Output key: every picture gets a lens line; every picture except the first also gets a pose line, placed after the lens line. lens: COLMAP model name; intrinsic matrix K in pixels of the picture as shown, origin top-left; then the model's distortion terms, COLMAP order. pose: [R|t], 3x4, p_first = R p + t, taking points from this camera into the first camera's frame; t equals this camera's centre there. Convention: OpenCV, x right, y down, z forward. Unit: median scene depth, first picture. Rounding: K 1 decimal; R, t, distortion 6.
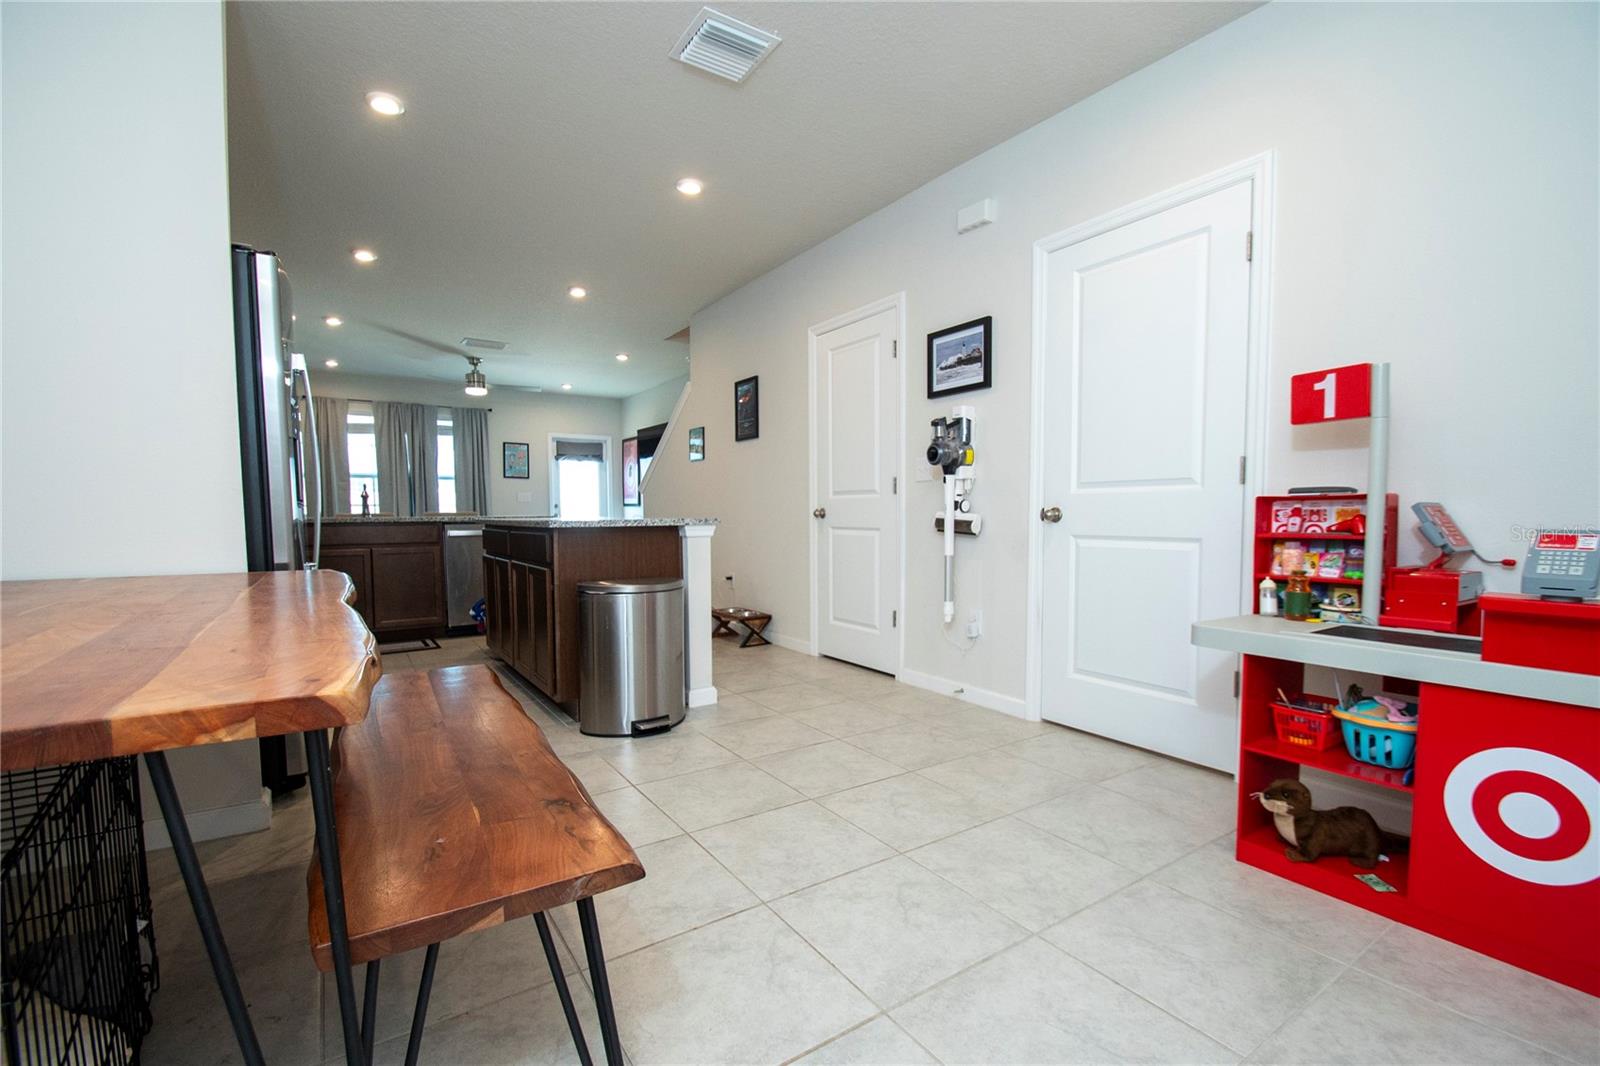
lens RADIAL K [[701.9, 0, 804.2], [0, 701.9, 553.9], [0, 0, 1]] dist [0.009149, -0.012684]
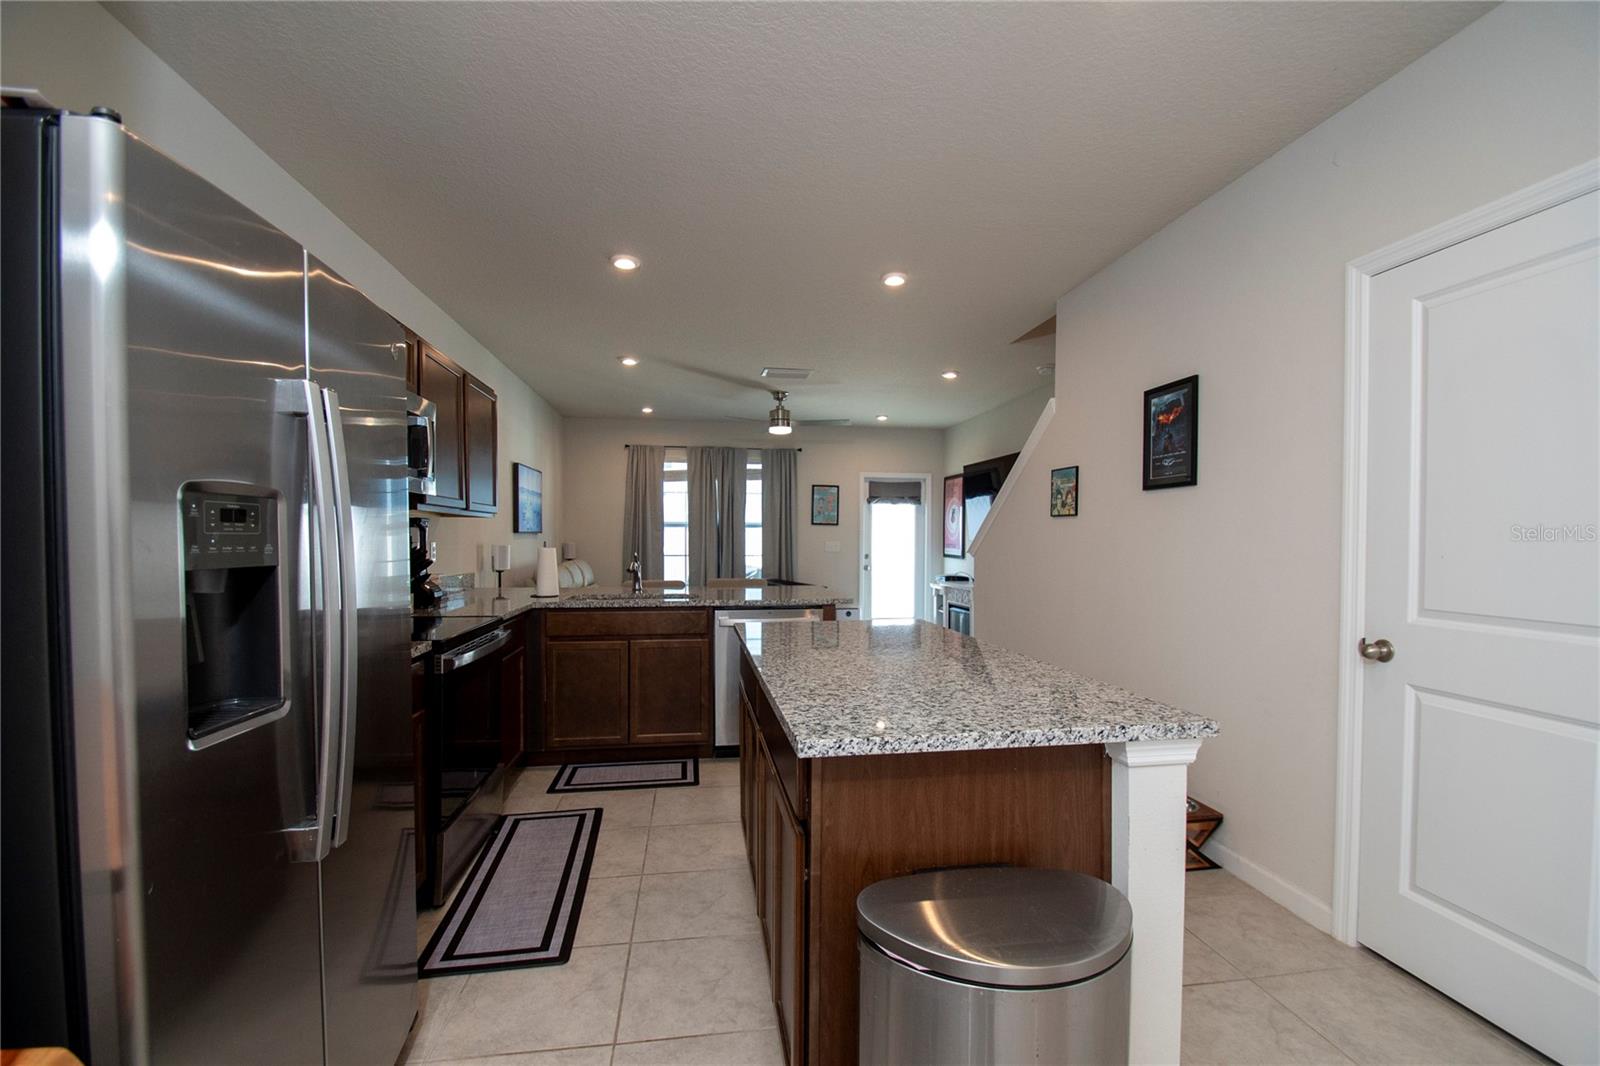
lens RADIAL K [[701.9, 0, 803.6], [0, 701.9, 547.0], [0, 0, 1]] dist [0.009149, -0.012684]
pose [[0.904568, 0.013763, -0.426107, -0.103782], [-0.033960, 0.998629, -0.039837, -0.079364], [0.424975, 0.050506, 0.903795, 0.347593]]
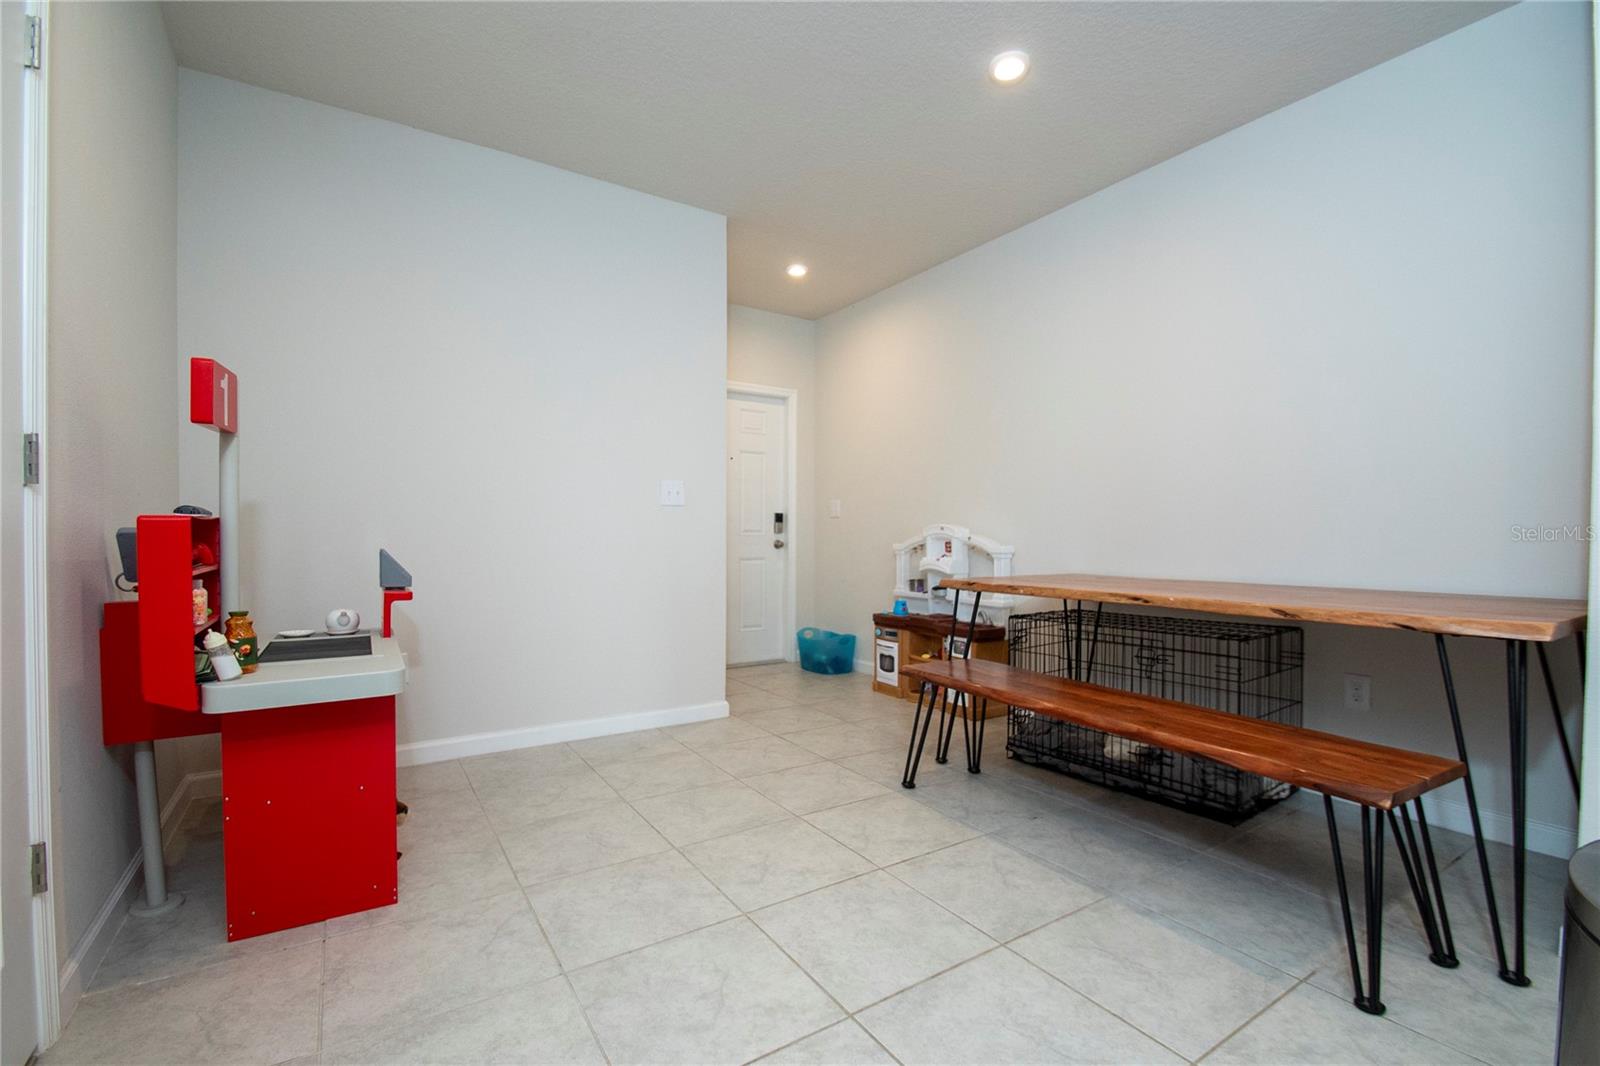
lens RADIAL K [[701.9, 0, 798.9], [0, 701.9, 550.2], [0, 0, 1]] dist [0.009149, -0.012684]
pose [[-0.999729, -0.001413, 0.023231, 0.017619], [0.000448, 0.996804, 0.079887, -0.042138], [-0.023270, 0.079876, -0.996533, 0.682528]]
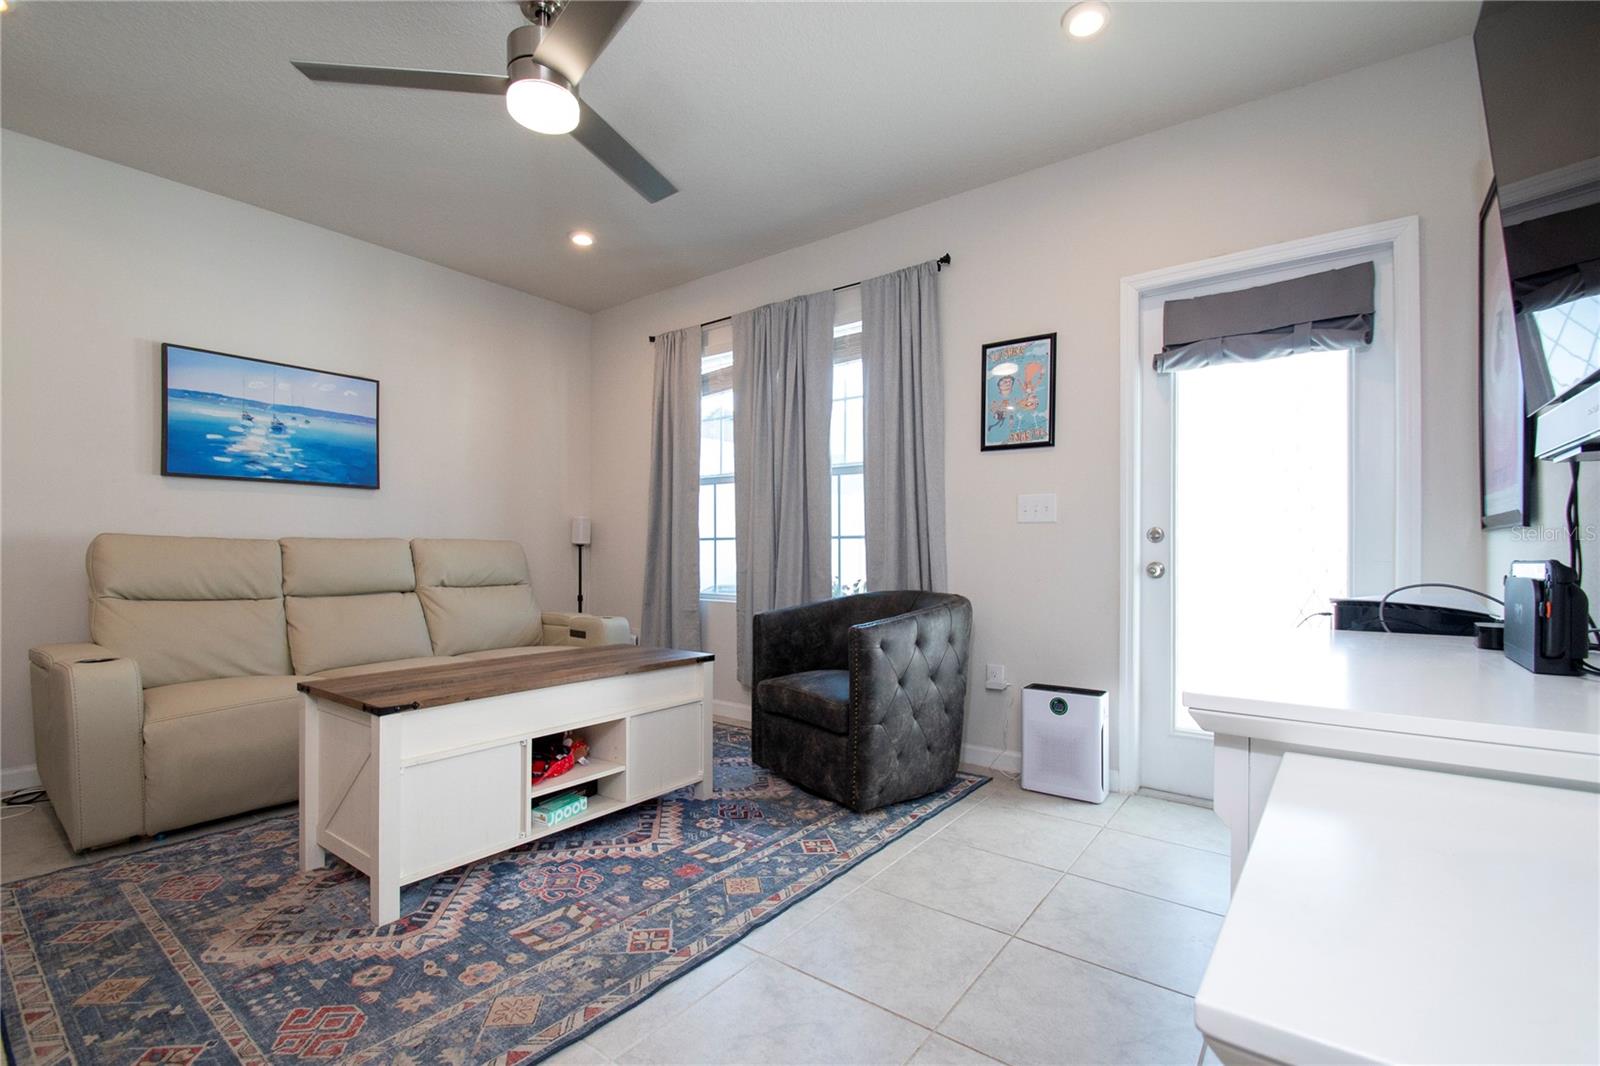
lens RADIAL K [[701.9, 0, 802.9], [0, 701.9, 552.6], [0, 0, 1]] dist [0.009149, -0.012684]
pose [[0.330747, 0.003594, -0.943713, -0.252497], [-0.061840, 0.997926, -0.017873, -0.089246], [0.941691, 0.064271, 0.330283, 1.452951]]
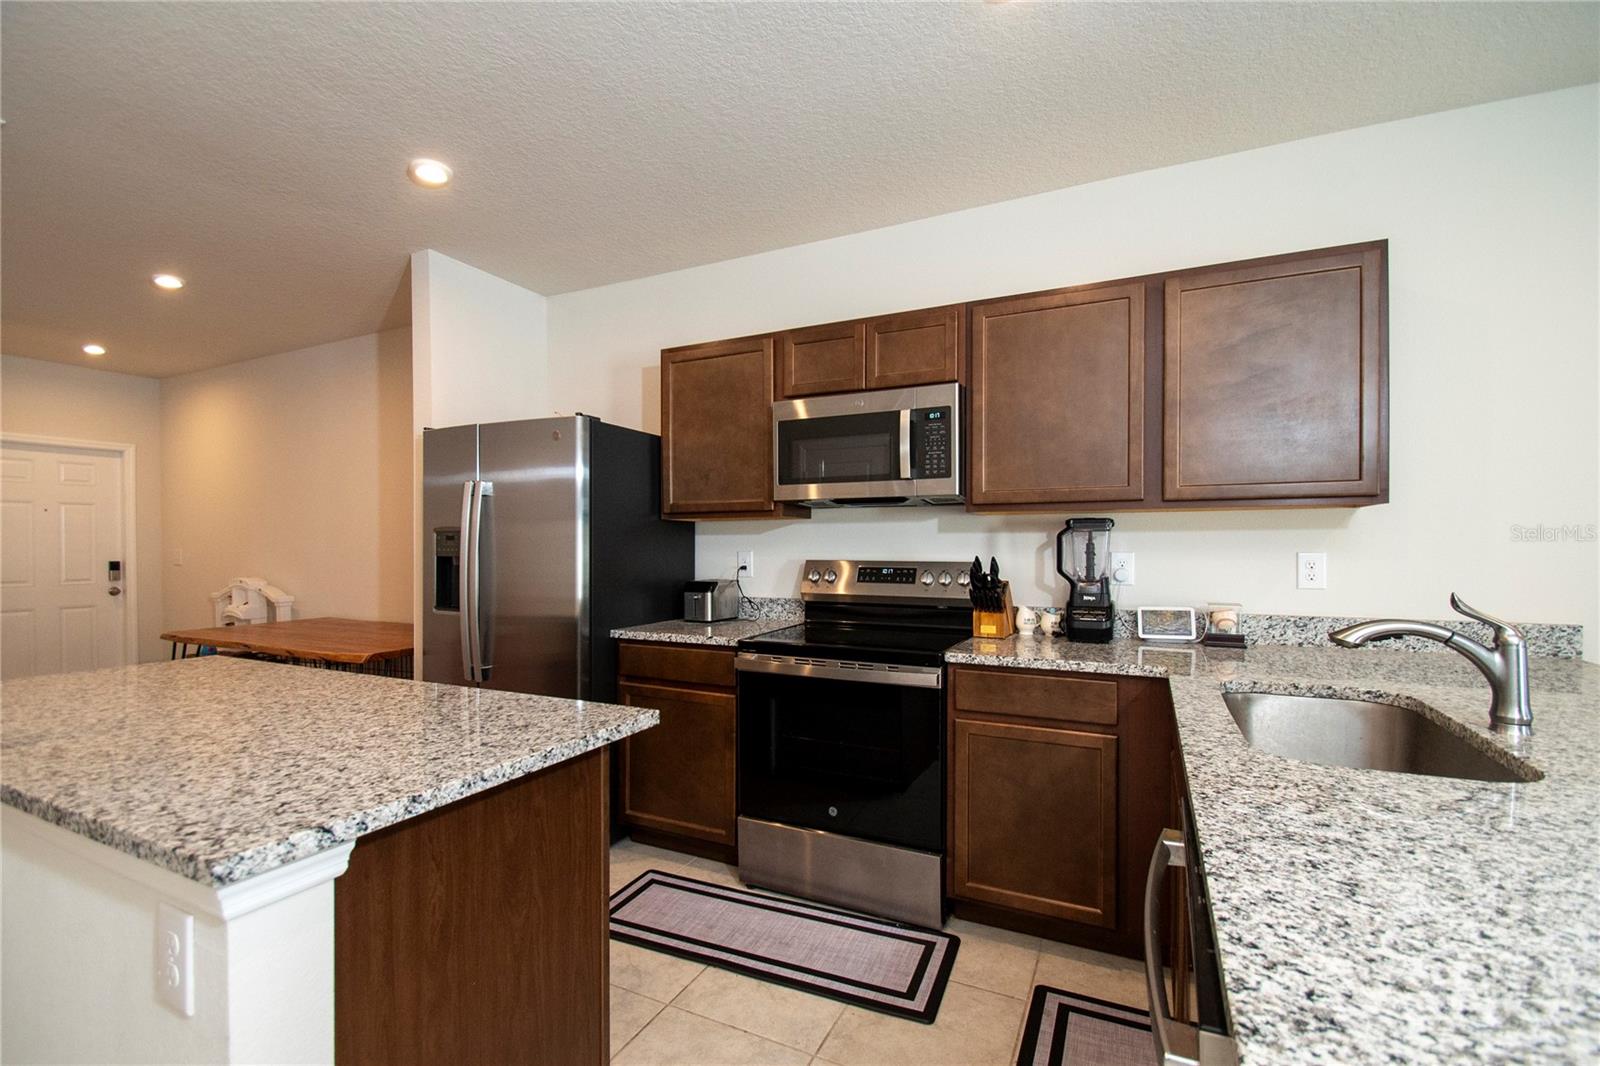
lens RADIAL K [[701.9, 0, 802.8], [0, 701.9, 548.3], [0, 0, 1]] dist [0.009149, -0.012684]
pose [[-0.865456, 0.010297, -0.500879, -0.291464], [-0.024722, 0.997693, 0.063226, -0.124589], [0.500375, 0.067102, -0.863205, 1.083490]]
